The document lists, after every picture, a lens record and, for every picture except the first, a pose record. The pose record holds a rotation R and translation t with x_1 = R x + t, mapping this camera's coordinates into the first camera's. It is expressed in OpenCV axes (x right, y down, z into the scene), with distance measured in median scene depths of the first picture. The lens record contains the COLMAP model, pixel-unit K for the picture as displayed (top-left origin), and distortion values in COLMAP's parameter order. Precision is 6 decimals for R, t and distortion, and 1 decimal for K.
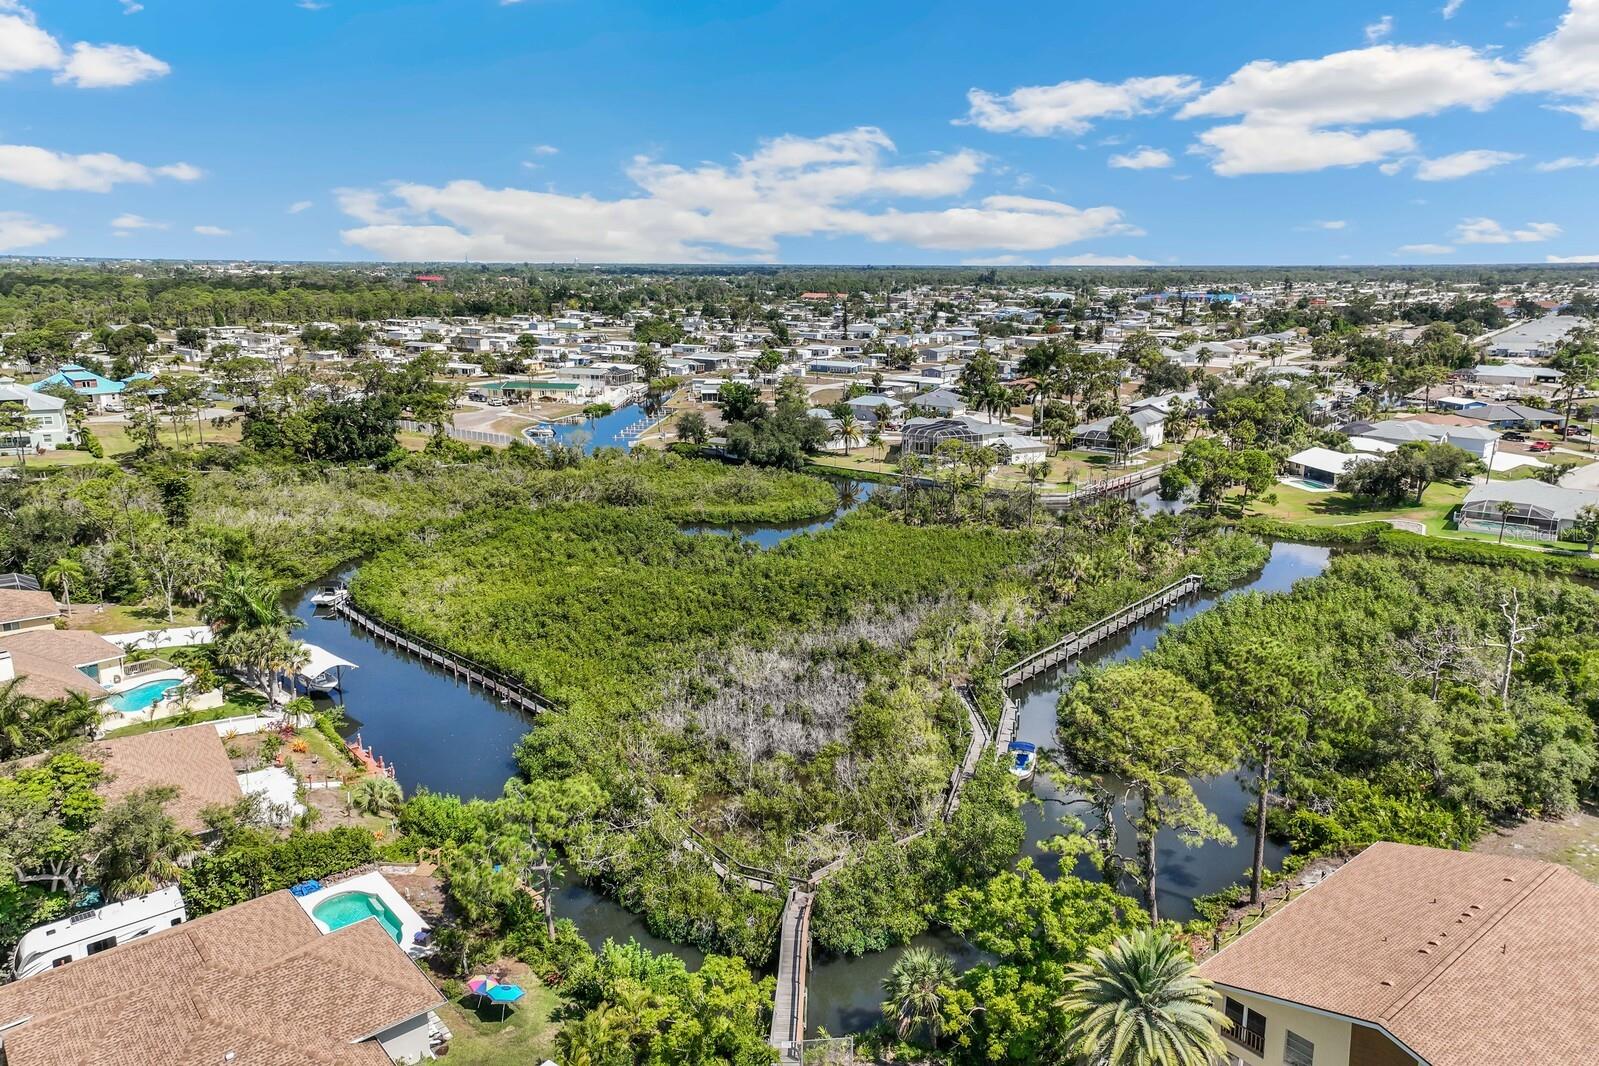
lens RADIAL K [[1101.5, 0, 799.5], [0, 1101.5, 533.0], [0, 0, 1]] dist [0.021528, 0.001729]
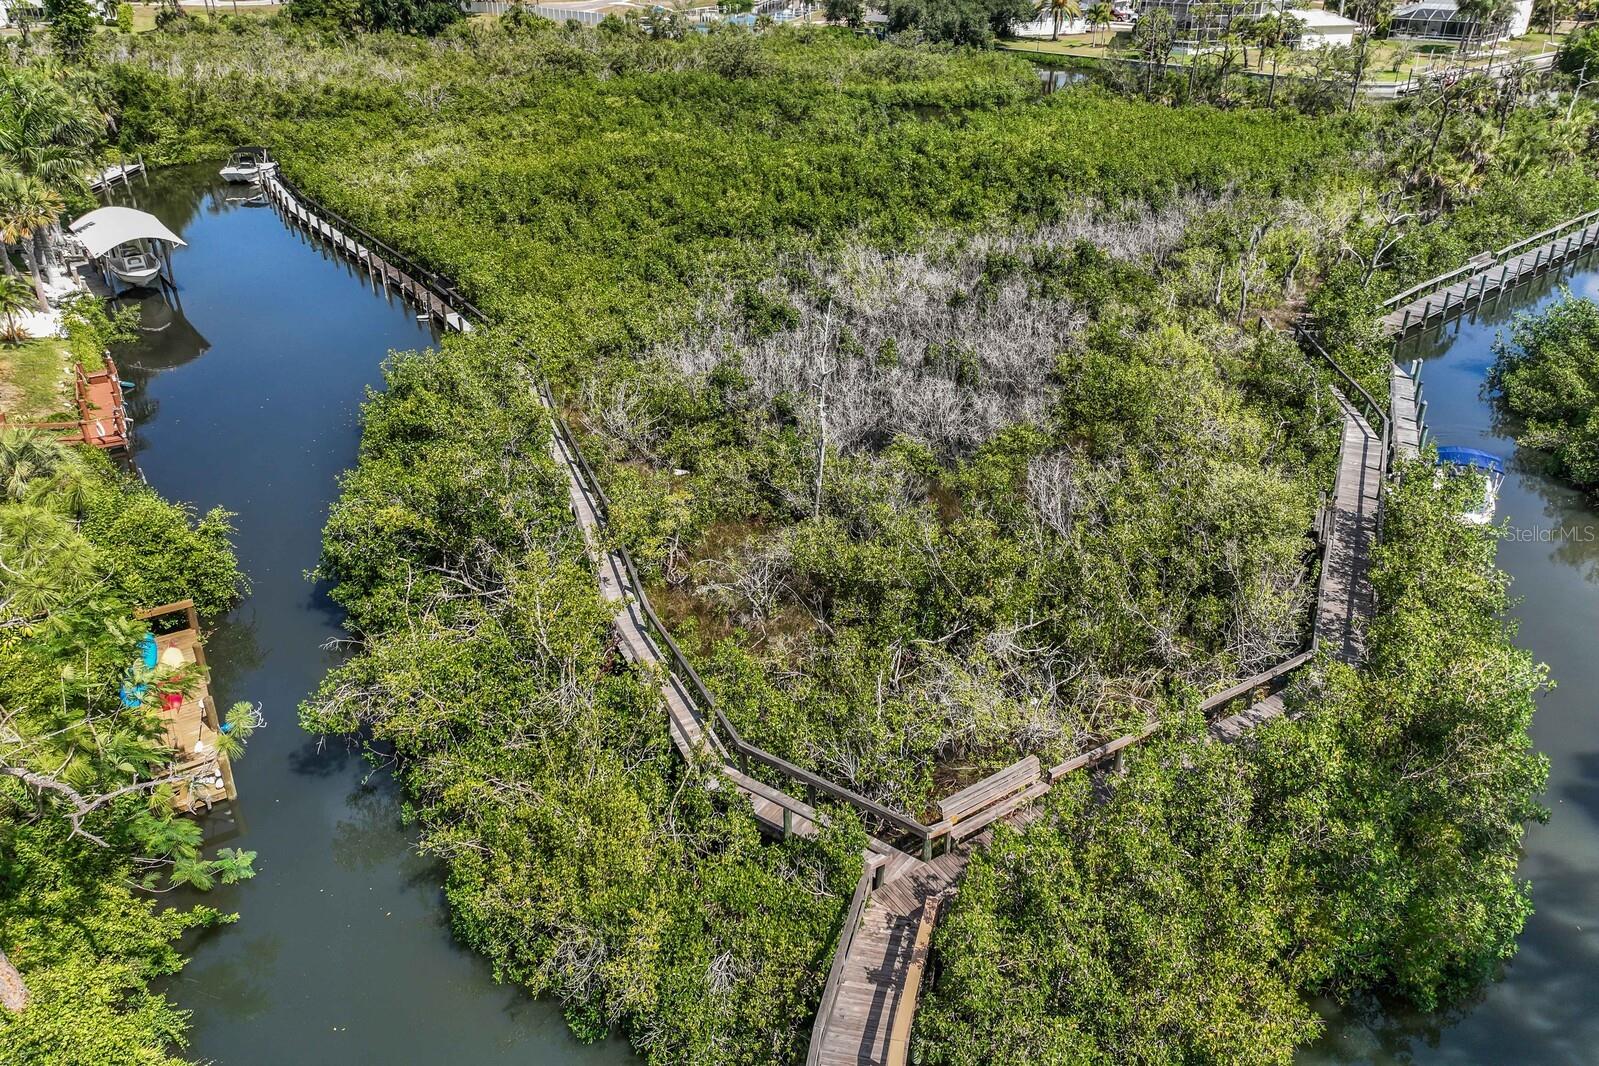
lens RADIAL K [[1101.5, 0, 799.5], [0, 1101.5, 533.0], [0, 0, 1]] dist [0.021528, 0.001729]
pose [[0.987515, 0.075487, -0.138259, 0.005658], [-0.034127, 0.959378, 0.280052, 0.091823], [0.153782, -0.271838, 0.949976, 0.455297]]
